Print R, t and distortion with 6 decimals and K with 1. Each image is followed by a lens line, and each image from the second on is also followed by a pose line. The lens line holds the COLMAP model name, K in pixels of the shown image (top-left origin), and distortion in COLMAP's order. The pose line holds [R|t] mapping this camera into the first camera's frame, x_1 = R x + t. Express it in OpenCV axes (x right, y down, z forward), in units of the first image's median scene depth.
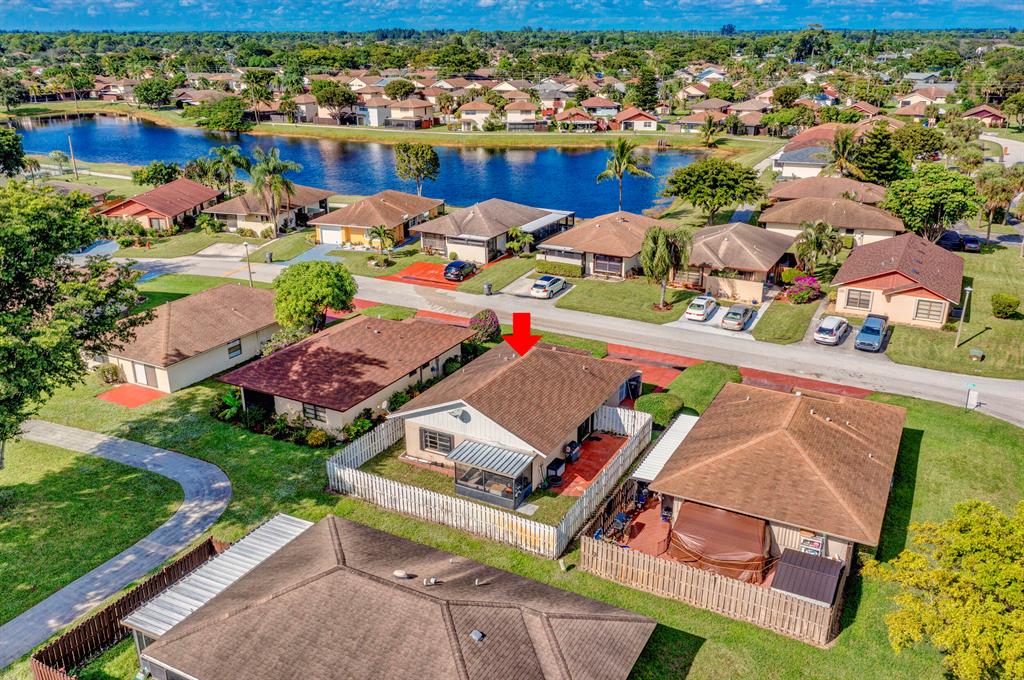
lens RADIAL K [[835.3, 0, 517.4], [0, 835.3, 344.0], [0, 0, 1]] dist [0.000443, 0.006145]
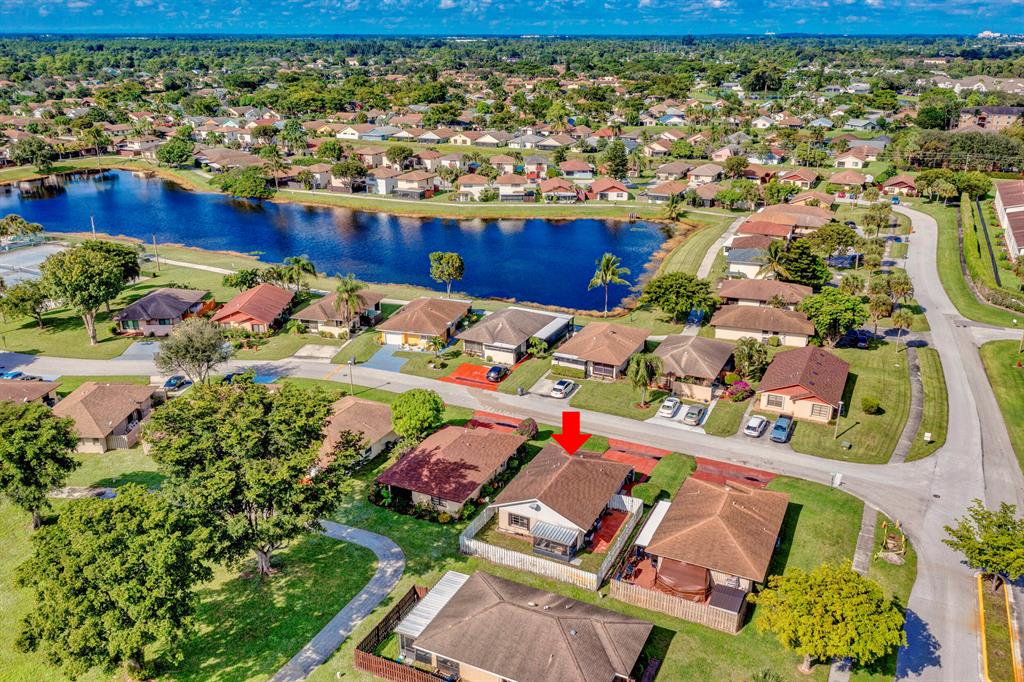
lens RADIAL K [[835.3, 0, 520.1], [0, 835.3, 345.3], [0, 0, 1]] dist [0.000443, 0.006145]
pose [[0.998938, -0.010898, 0.044758, -0.095553], [0.010873, 0.999941, 0.000819, -0.139805], [-0.044764, -0.000332, 0.998998, -0.405306]]
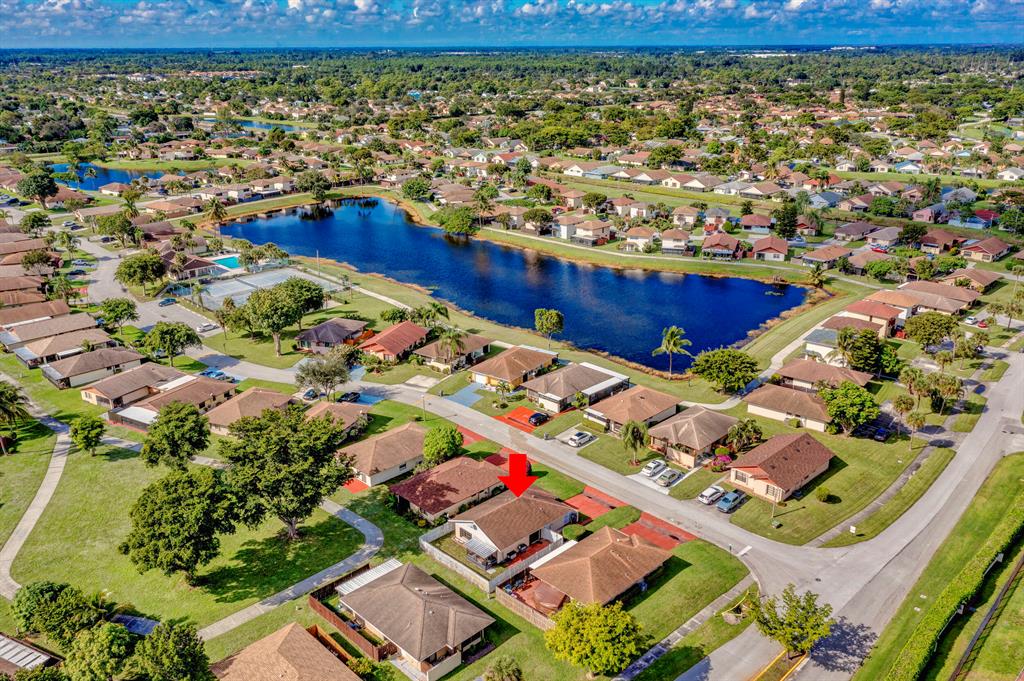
lens RADIAL K [[835.3, 0, 520.1], [0, 835.3, 335.4], [0, 0, 1]] dist [0.000443, 0.006145]
pose [[0.955705, 0.096932, -0.277906, 0.372723], [-0.102299, 0.994742, -0.004840, -0.256420], [0.275976, 0.033055, 0.960596, -0.711984]]
